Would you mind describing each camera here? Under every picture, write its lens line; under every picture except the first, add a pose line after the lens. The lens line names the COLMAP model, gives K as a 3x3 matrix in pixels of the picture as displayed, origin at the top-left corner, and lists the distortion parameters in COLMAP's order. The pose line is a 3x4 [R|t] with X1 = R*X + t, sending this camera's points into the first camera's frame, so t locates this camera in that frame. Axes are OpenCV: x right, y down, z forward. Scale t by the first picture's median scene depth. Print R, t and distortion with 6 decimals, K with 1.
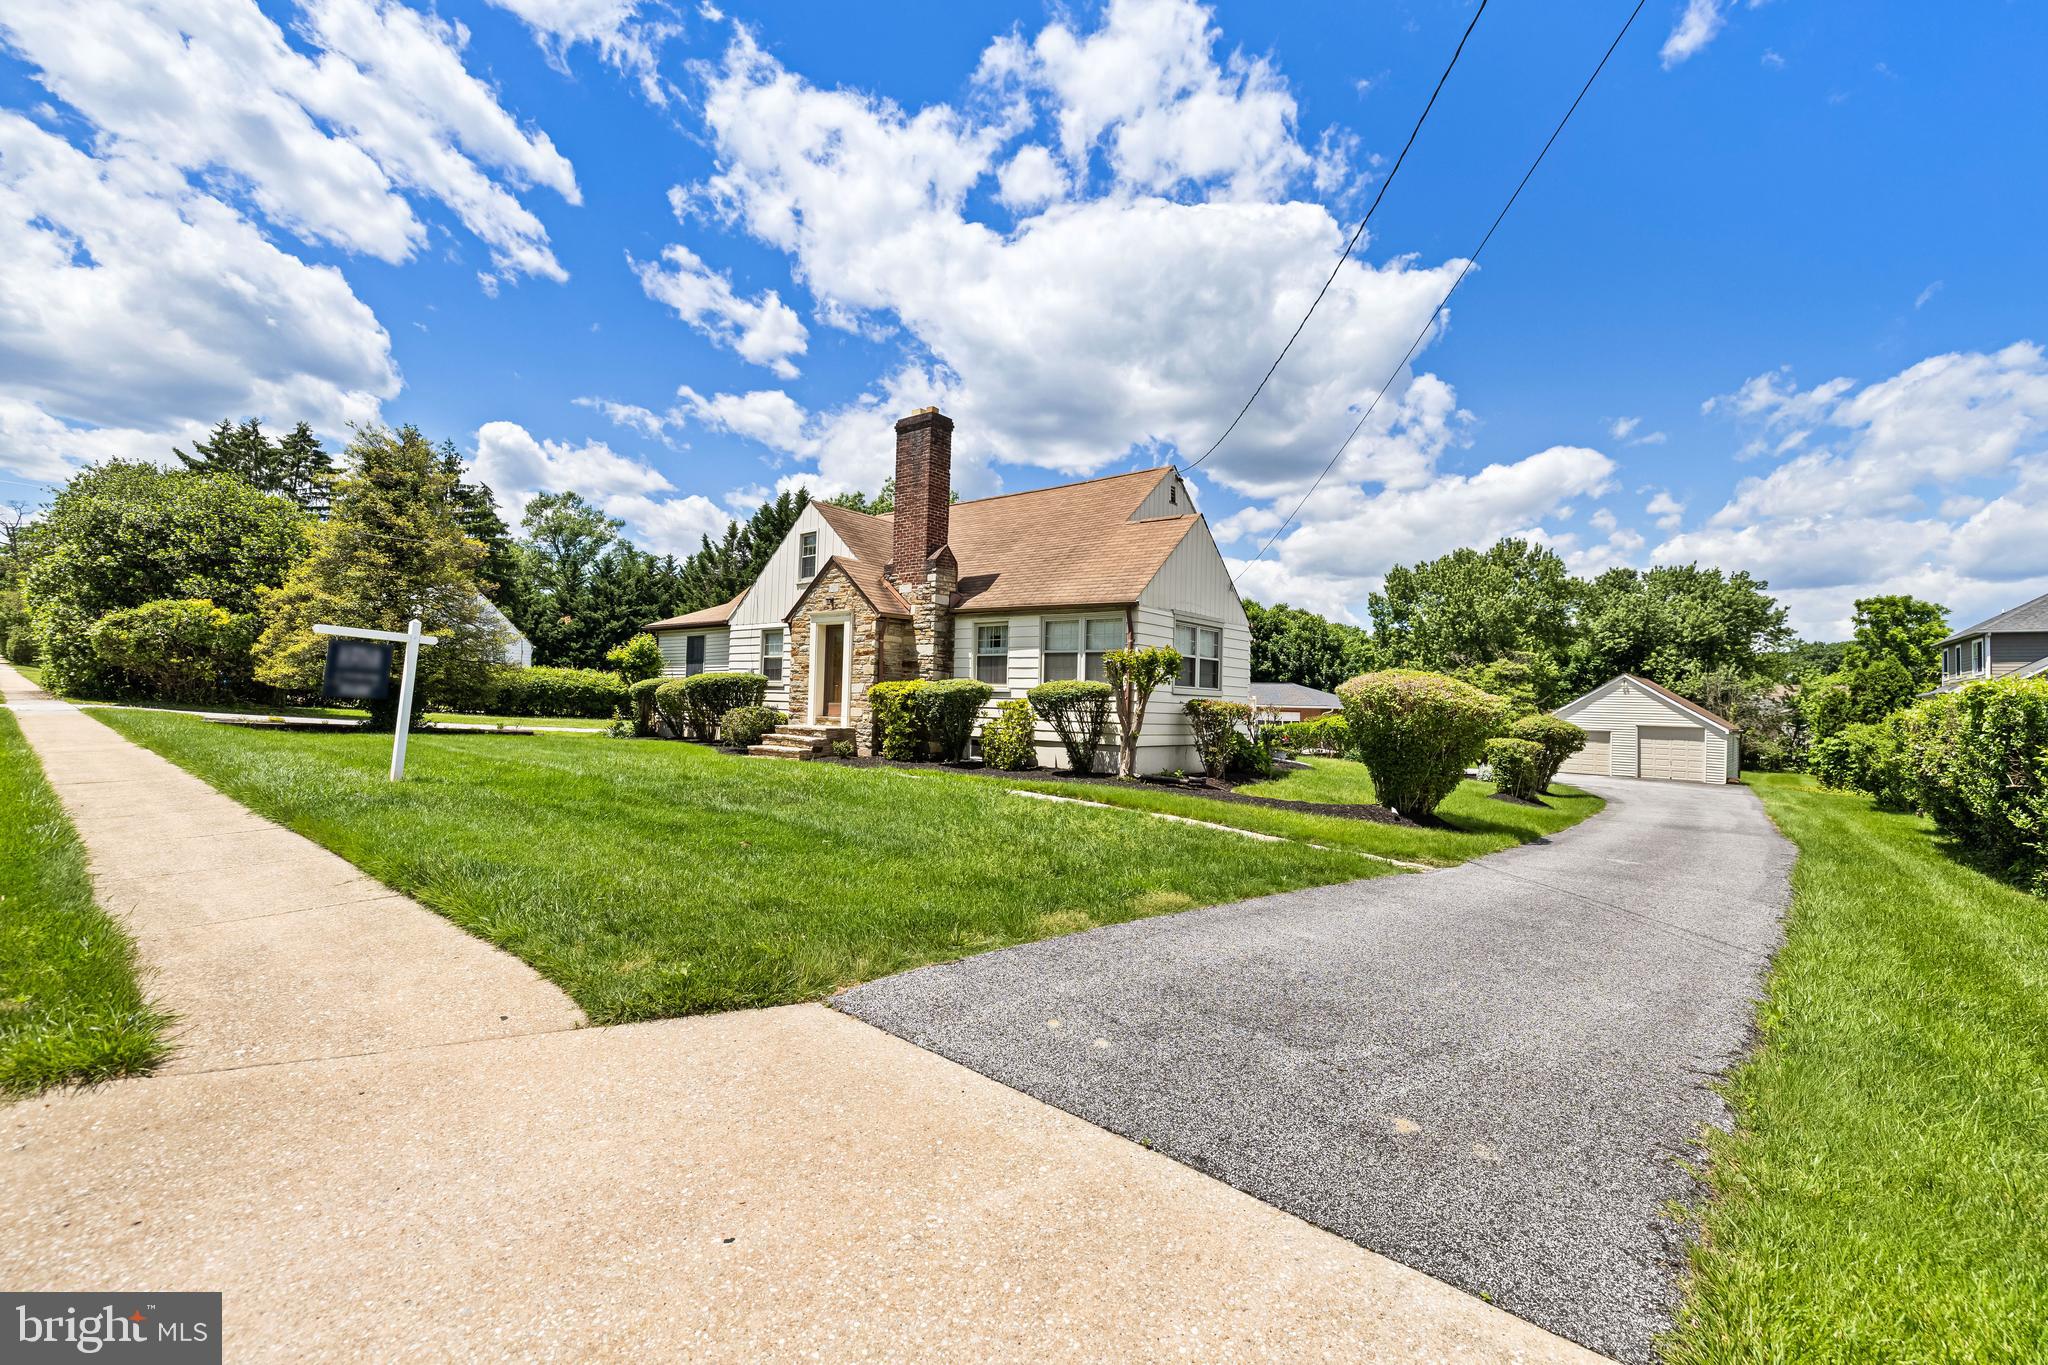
lens RADIAL K [[866.8, 0, 1026.0], [0, 866.8, 685.0], [0, 0, 1]] dist [-0.001670, -0.001390]
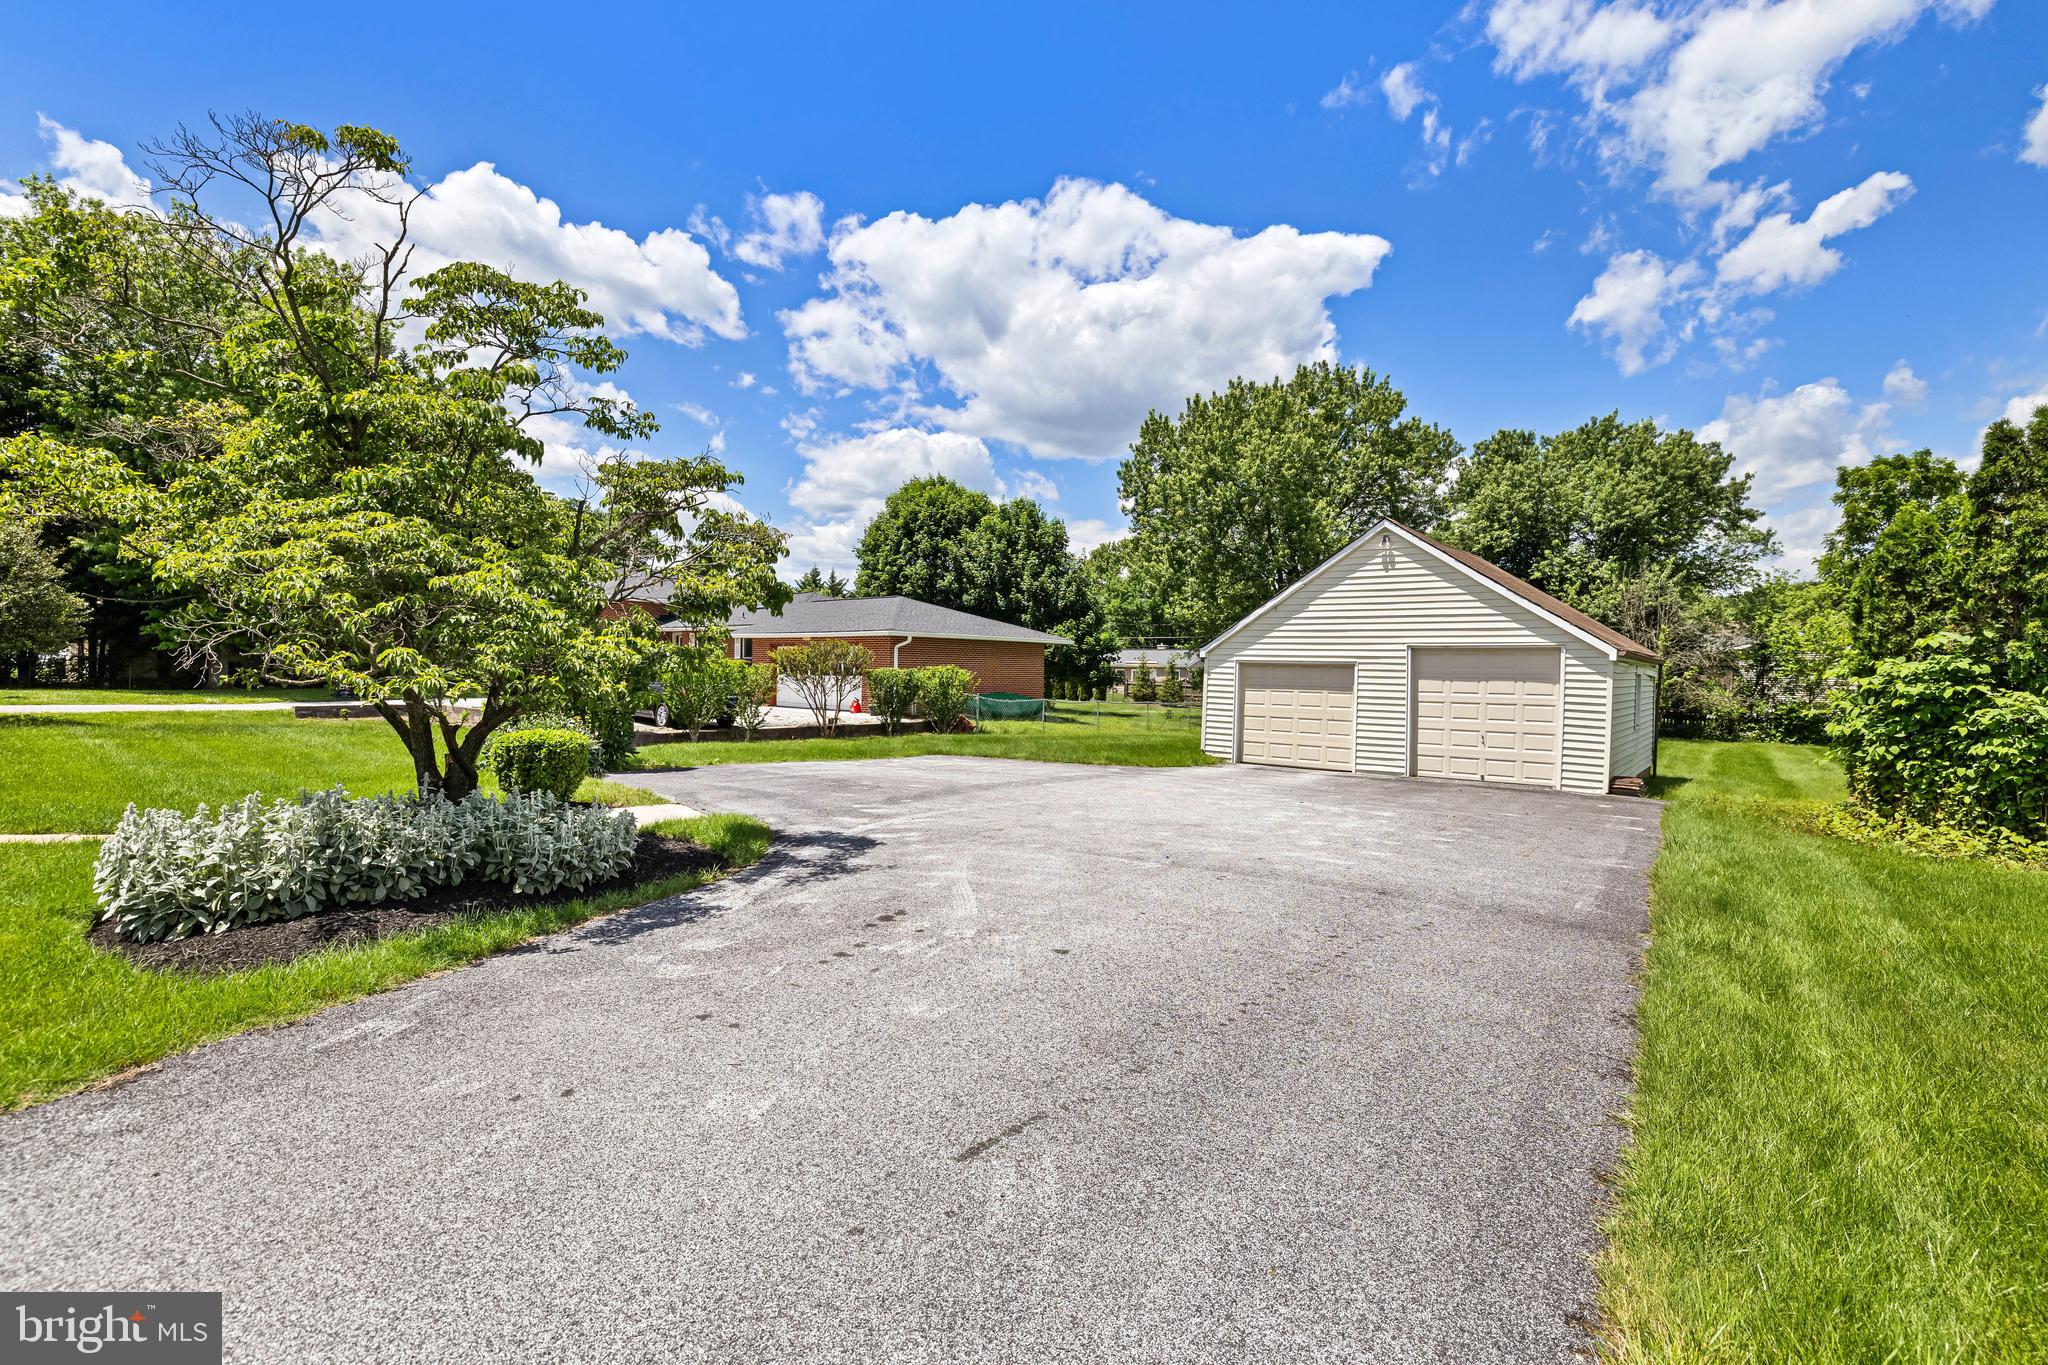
lens RADIAL K [[993.7, 0, 1023.8], [0, 993.7, 685.6], [0, 0, 1]] dist [-0.005225, -0.000552]
pose [[0.995247, -0.016167, 0.096036, 0.298883], [0.012284, 0.999088, 0.040888, 0.027094], [-0.096609, -0.039514, 0.994538, 0.346475]]
